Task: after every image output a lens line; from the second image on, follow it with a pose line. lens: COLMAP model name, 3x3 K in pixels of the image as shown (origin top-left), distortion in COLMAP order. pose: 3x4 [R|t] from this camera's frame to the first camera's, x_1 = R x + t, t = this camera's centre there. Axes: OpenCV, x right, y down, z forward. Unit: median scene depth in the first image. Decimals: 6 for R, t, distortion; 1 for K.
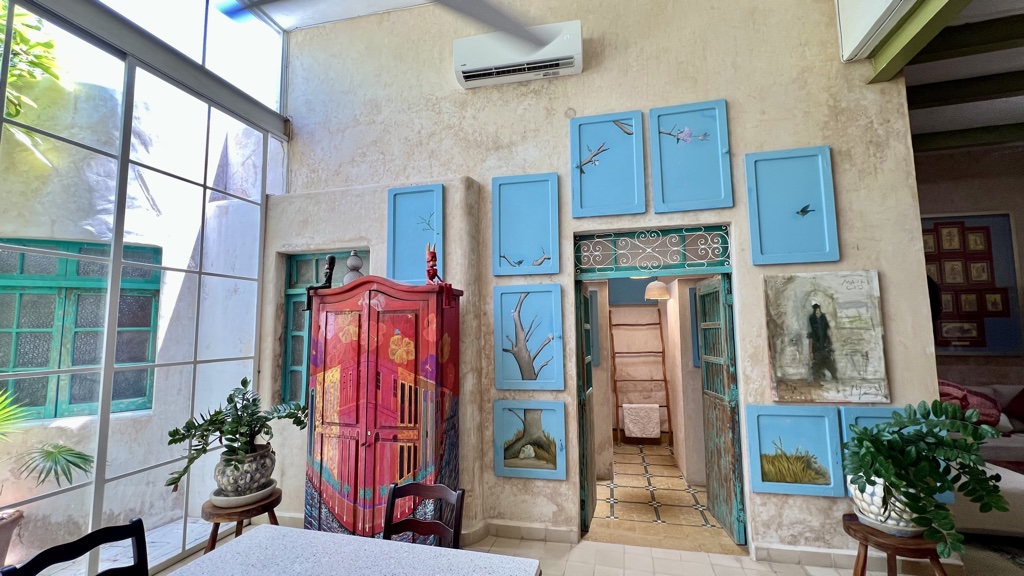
lens RADIAL K [[406.3, 0, 519.6], [0, 406.3, 290.4], [0, 0, 1]] dist [-0.000435, 0.000856]
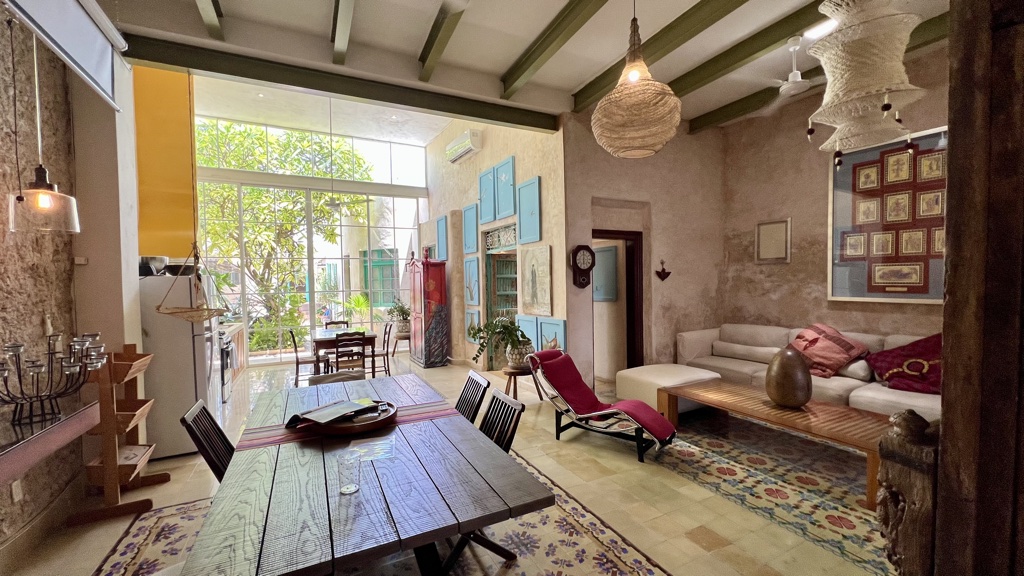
lens RADIAL K [[406.3, 0, 514.9], [0, 406.3, 291.2], [0, 0, 1]] dist [-0.000435, 0.000856]
pose [[0.673983, 0.018760, -0.738509, 1.156486], [0.080923, 0.991787, 0.099046, -0.020395], [0.734302, -0.126517, 0.666929, -0.195120]]
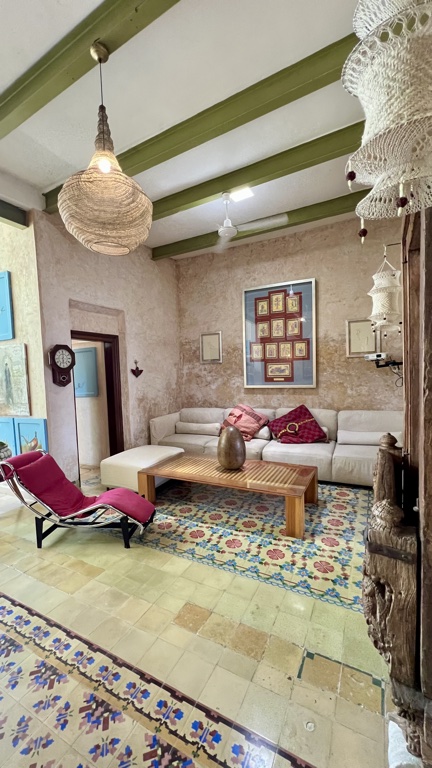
lens RADIAL K [[304.7, 0, 212.4], [0, 304.7, 386.8], [0, 0, 1]] dist [-0.000435, 0.000856]
pose [[0.973789, -0.012701, -0.227097, 1.079494], [0.047014, 0.988118, 0.146330, -0.010271], [0.222540, -0.153171, 0.962816, -0.072429]]
